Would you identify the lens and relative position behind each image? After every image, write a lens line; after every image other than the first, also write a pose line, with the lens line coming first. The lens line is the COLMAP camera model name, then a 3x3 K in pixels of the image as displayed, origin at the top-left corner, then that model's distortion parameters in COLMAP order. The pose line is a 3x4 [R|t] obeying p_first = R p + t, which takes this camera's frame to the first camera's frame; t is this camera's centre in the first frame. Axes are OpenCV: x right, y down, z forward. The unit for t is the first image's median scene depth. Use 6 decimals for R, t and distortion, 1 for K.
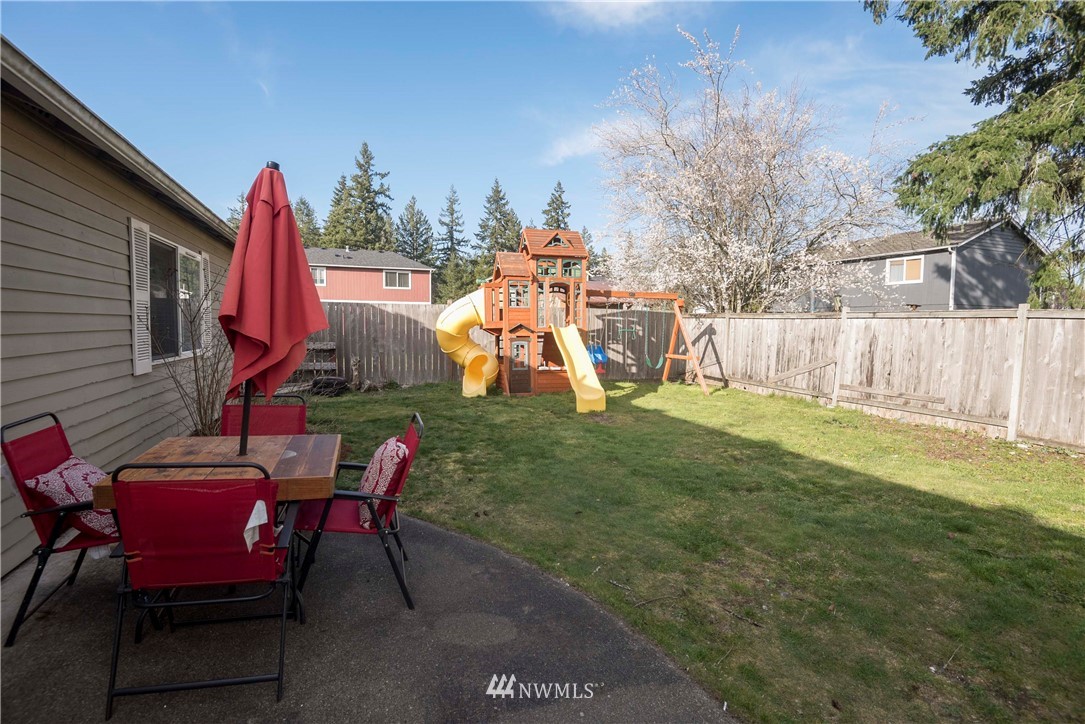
lens RADIAL K [[516.4, 0, 542.5], [0, 516.4, 362.0], [0, 0, 1]] dist [-0.027159, -0.000126]
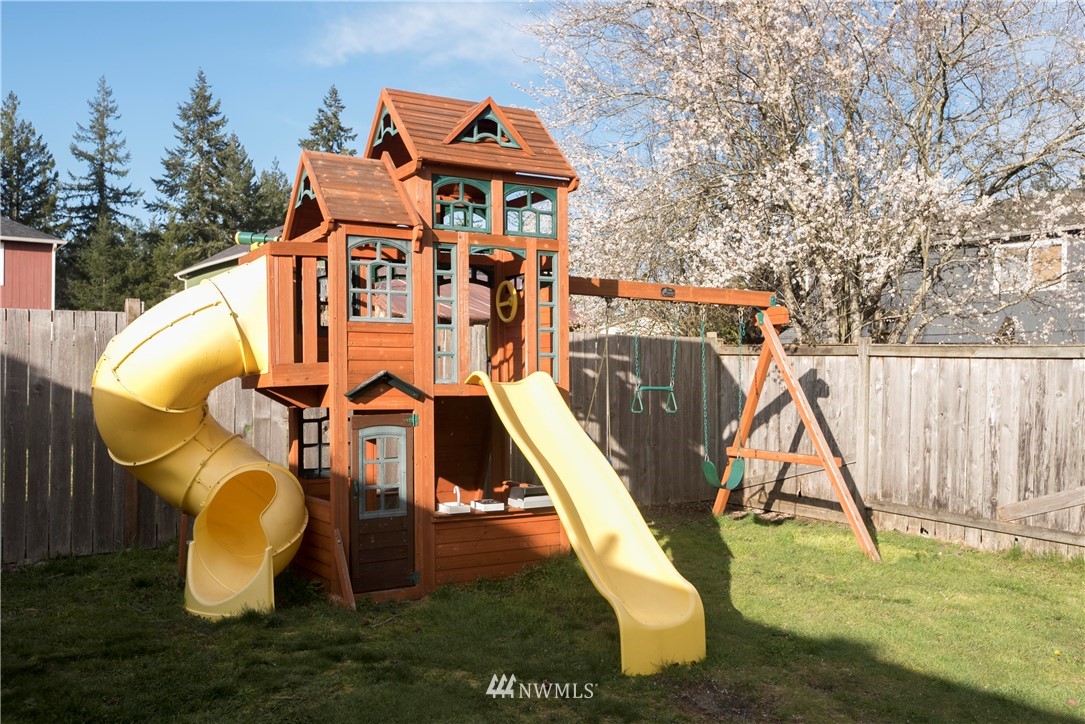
lens RADIAL K [[970.6, 0, 542.5], [0, 970.6, 362.0], [0, 0, 1]] dist [0.088471, -0.107322]
pose [[0.968424, 0.002600, 0.249295, -0.084637], [0.016503, 0.997084, -0.074505, -0.028726], [-0.248761, 0.076267, 0.965557, 0.334988]]
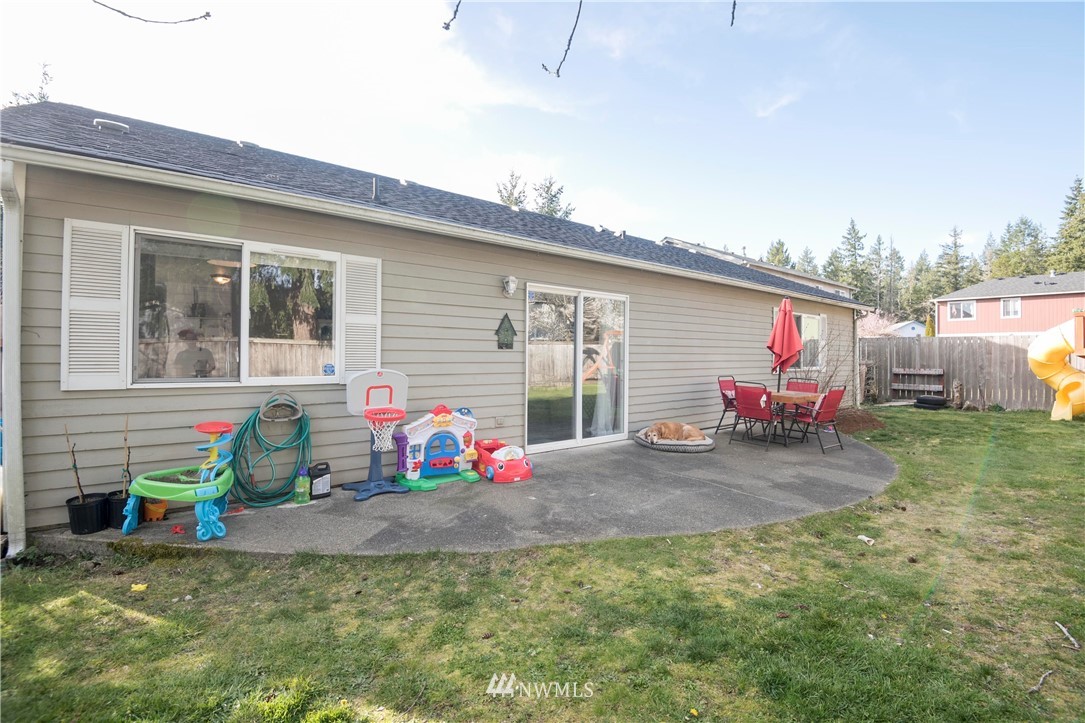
lens RADIAL K [[516.4, 0, 542.5], [0, 516.4, 361.5], [0, 0, 1]] dist [-0.027159, -0.000126]
pose [[0.337767, -0.008959, -0.941187, 0.405607], [-0.064066, 0.997417, -0.032486, 0.042992], [0.939047, 0.071271, 0.336321, -0.300949]]
